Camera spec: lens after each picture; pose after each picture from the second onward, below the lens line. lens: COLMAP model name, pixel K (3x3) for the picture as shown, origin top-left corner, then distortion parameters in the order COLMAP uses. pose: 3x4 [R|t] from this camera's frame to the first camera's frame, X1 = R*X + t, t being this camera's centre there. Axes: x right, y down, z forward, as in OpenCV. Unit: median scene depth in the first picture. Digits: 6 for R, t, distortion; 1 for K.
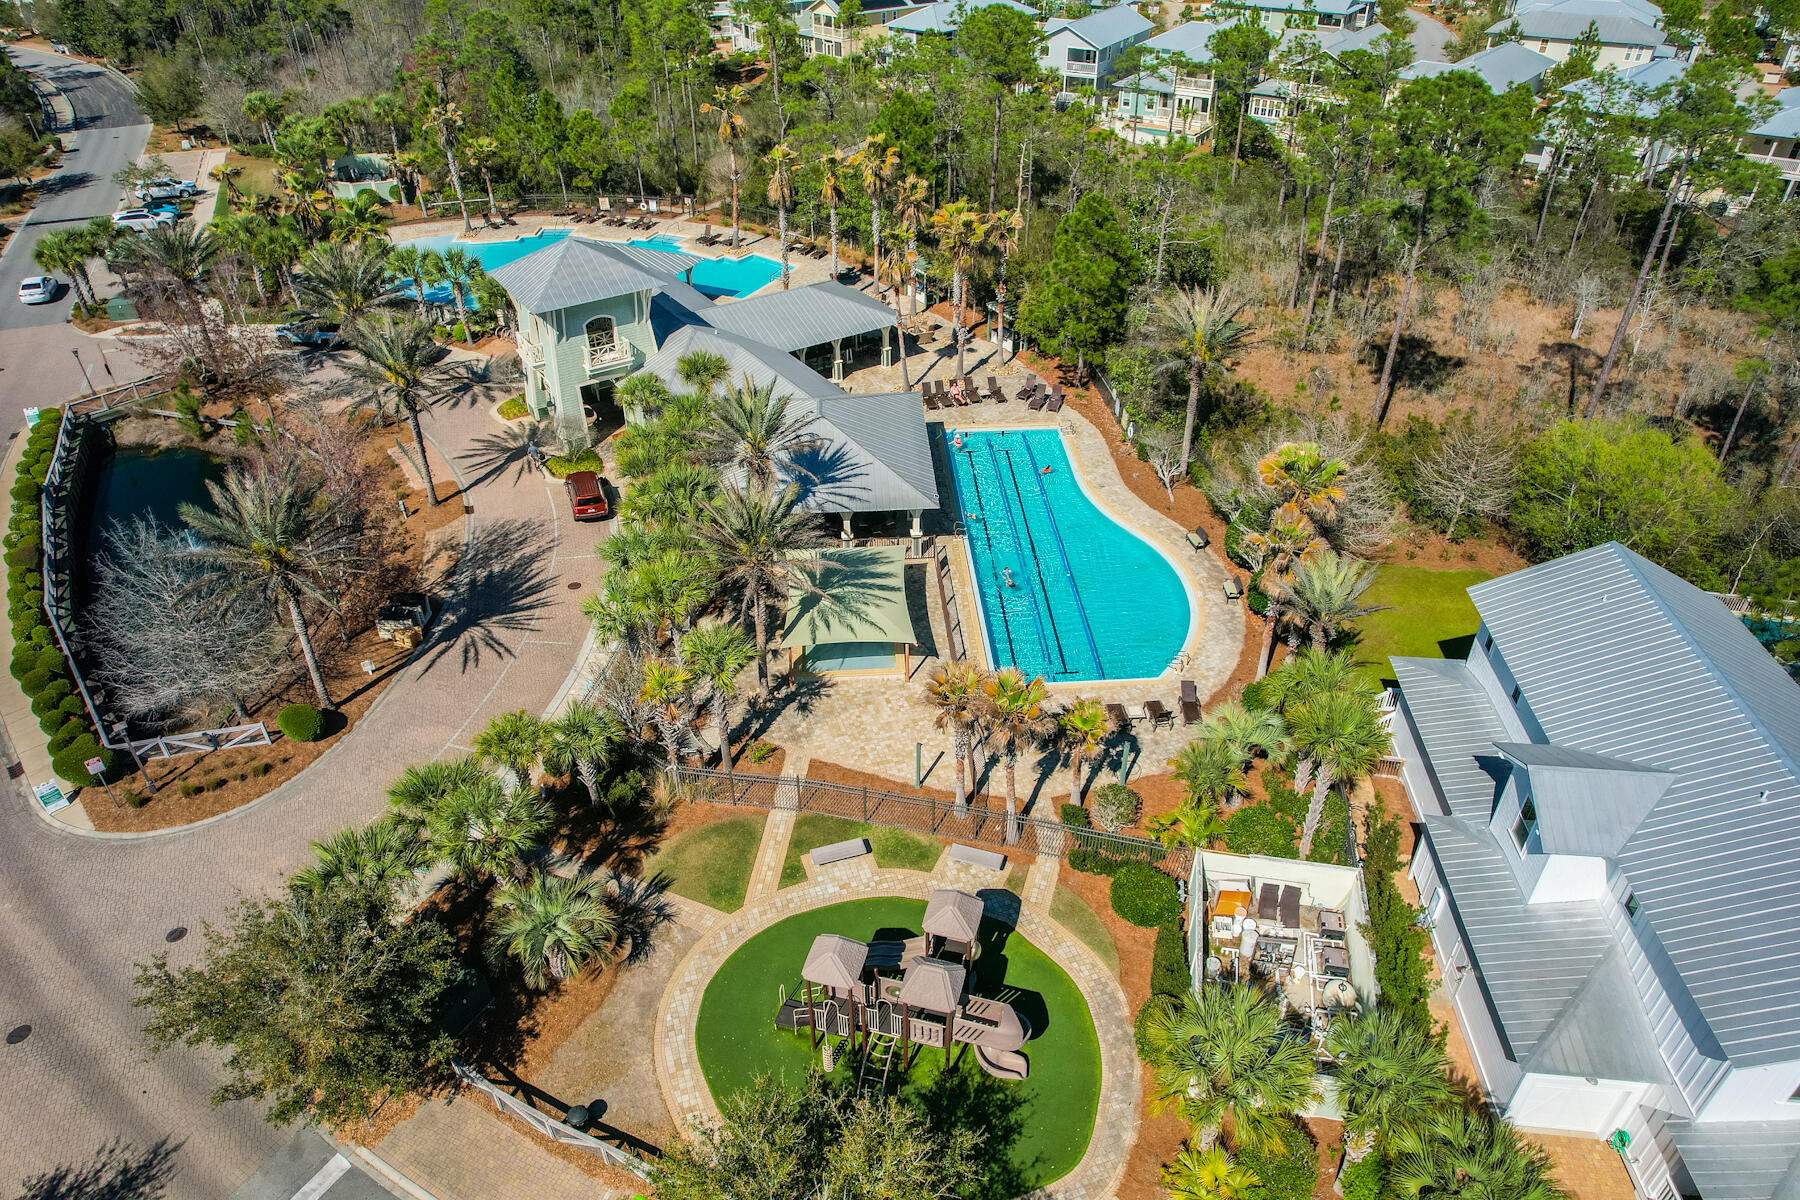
lens RADIAL K [[1143.8, 0, 900.0], [0, 1143.8, 600.0], [0, 0, 1]] dist [-0.041655, 0.001909]
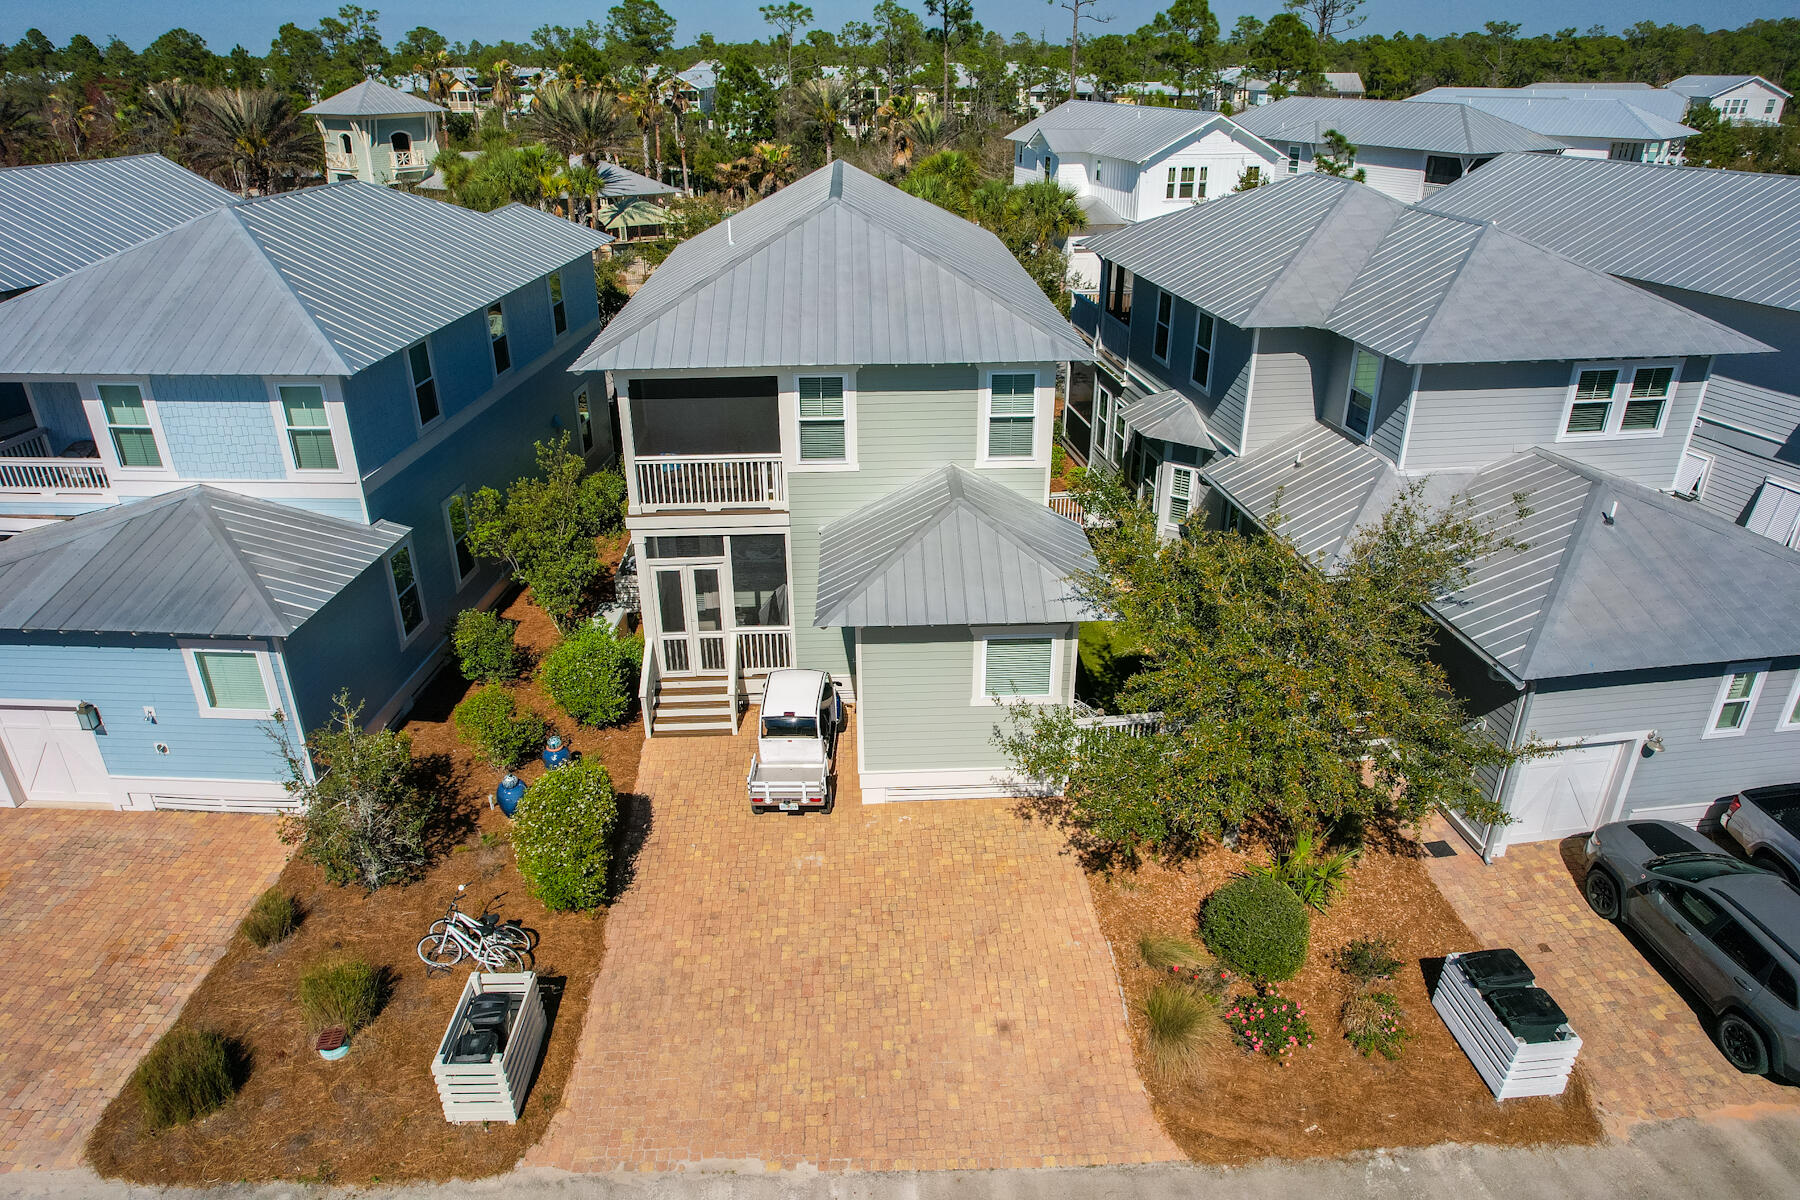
lens RADIAL K [[1137.1, 0, 900.0], [0, 1137.1, 600.0], [0, 0, 1]] dist [-0.069978, 0.069682]
pose [[0.934873, -0.148554, 0.322403, -0.194670], [0.202190, 0.969339, -0.139647, 0.531764], [-0.291773, 0.195739, 0.936245, -0.277811]]
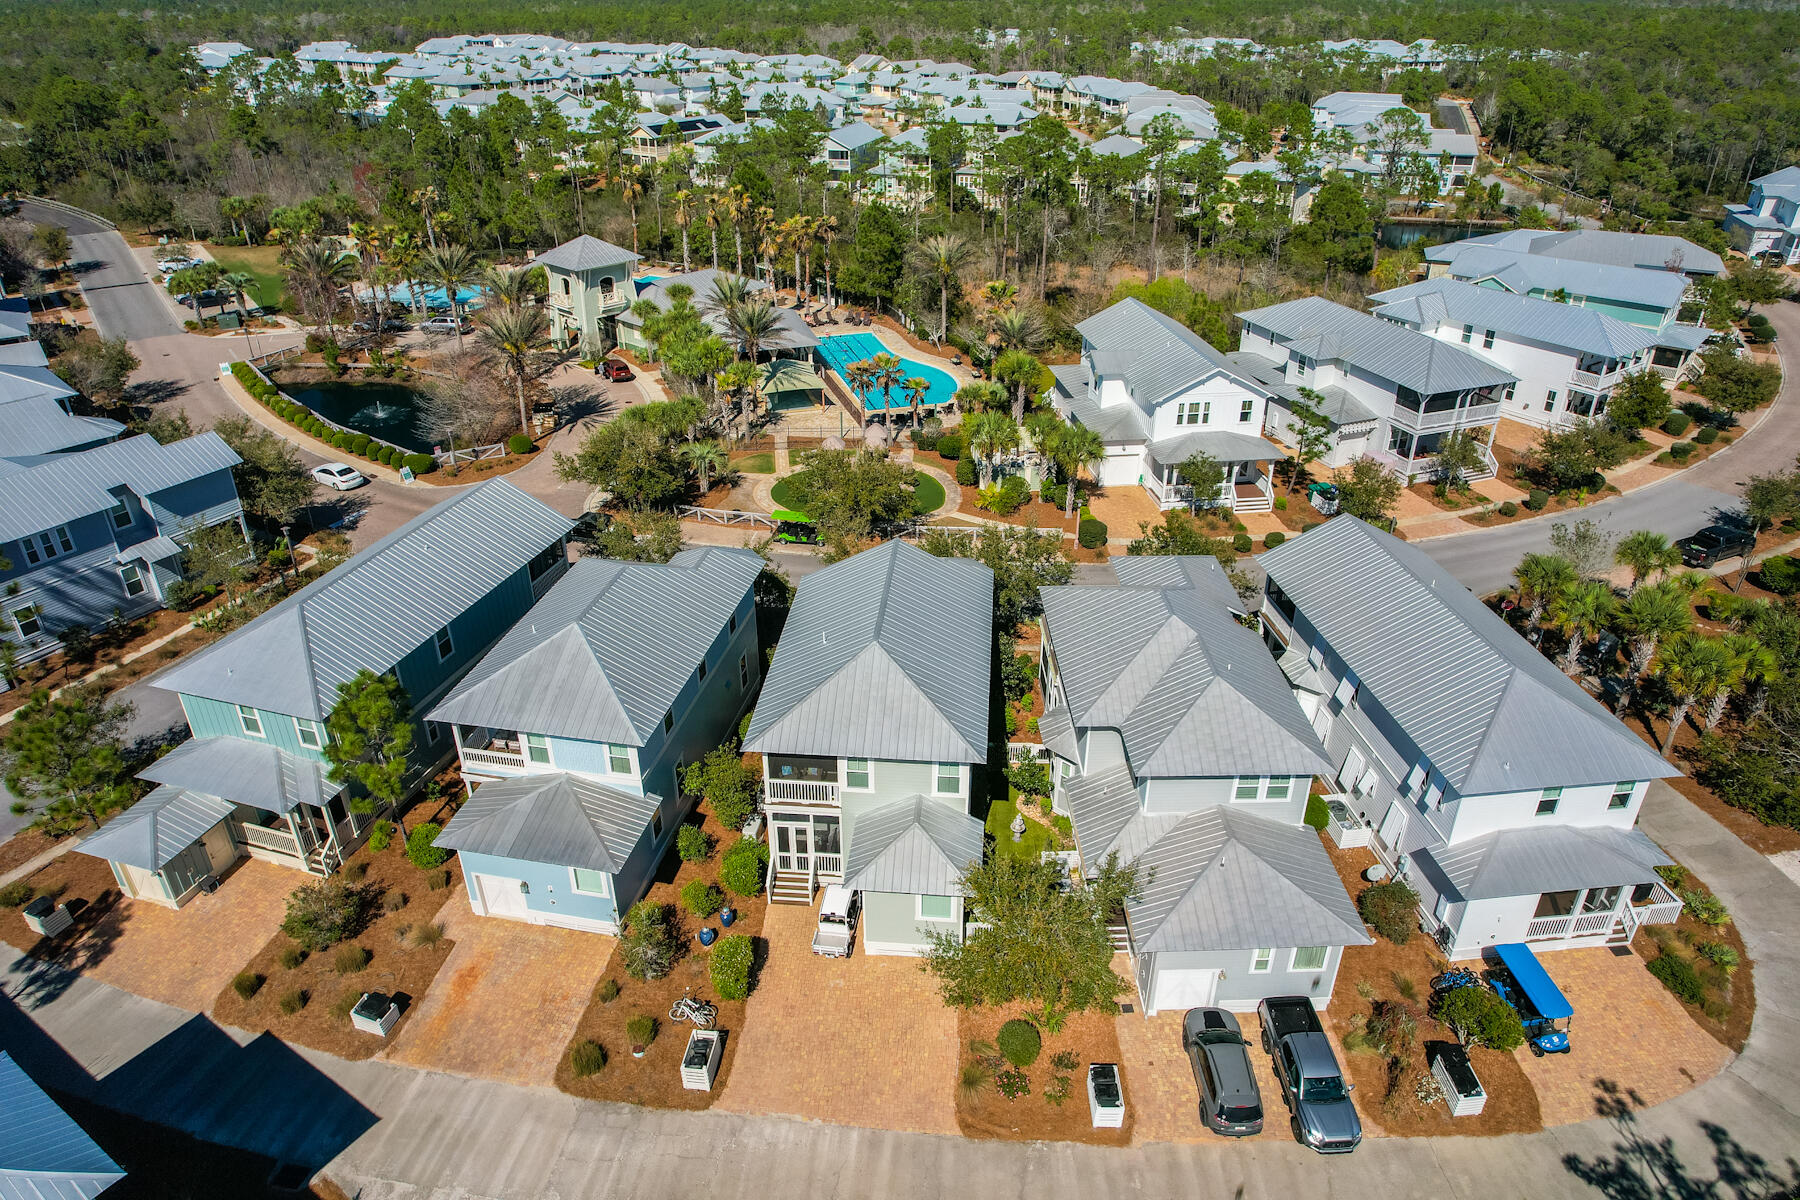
lens RADIAL K [[1143.8, 0, 900.0], [0, 1143.8, 600.0], [0, 0, 1]] dist [-0.041655, 0.001909]
pose [[0.973624, -0.106435, 0.201814, -0.204592], [0.128733, 0.986547, -0.100762, 0.414554], [-0.188374, 0.124085, 0.974227, -0.626053]]
